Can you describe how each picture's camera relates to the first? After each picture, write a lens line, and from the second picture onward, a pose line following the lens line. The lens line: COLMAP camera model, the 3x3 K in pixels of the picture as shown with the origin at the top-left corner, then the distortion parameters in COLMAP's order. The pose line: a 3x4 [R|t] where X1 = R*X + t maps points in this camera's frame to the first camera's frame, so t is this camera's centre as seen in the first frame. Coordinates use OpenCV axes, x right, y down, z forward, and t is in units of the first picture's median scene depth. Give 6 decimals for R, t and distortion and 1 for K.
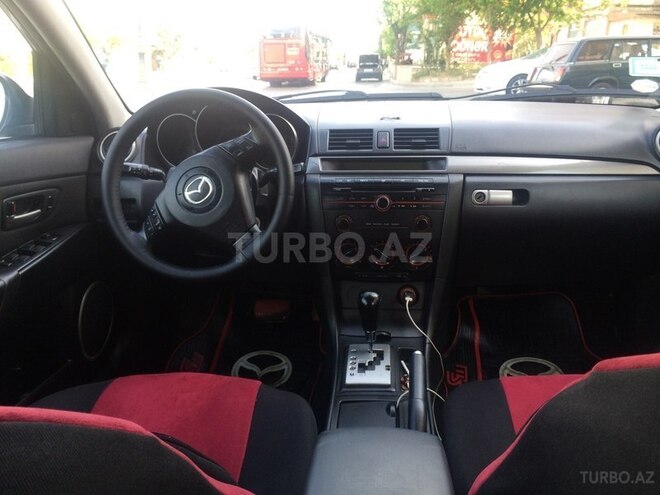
lens RADIAL K [[578.6, 0, 330.0], [0, 578.6, 247.5], [0, 0, 1]] dist [-0.009725, -0.018668]
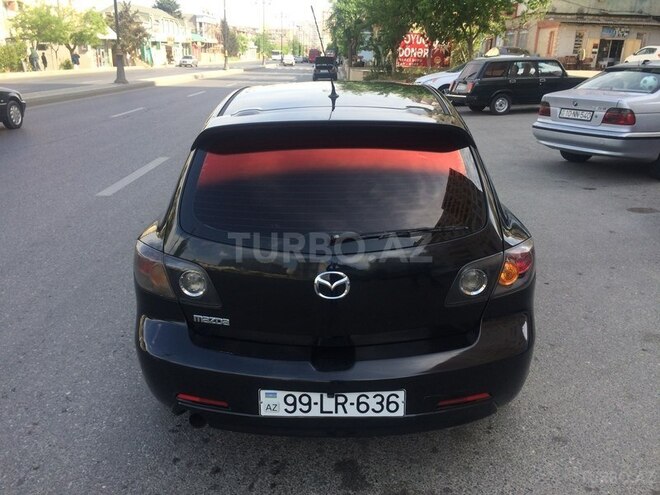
lens RADIAL K [[578.6, 0, 330.0], [0, 578.6, 247.5], [0, 0, 1]] dist [-0.009725, -0.018668]
pose [[0.997186, -0.017002, 0.073010, -0.010979], [0.016188, 0.999800, 0.011732, 0.019464], [-0.073195, -0.010517, 0.997262, -0.130226]]
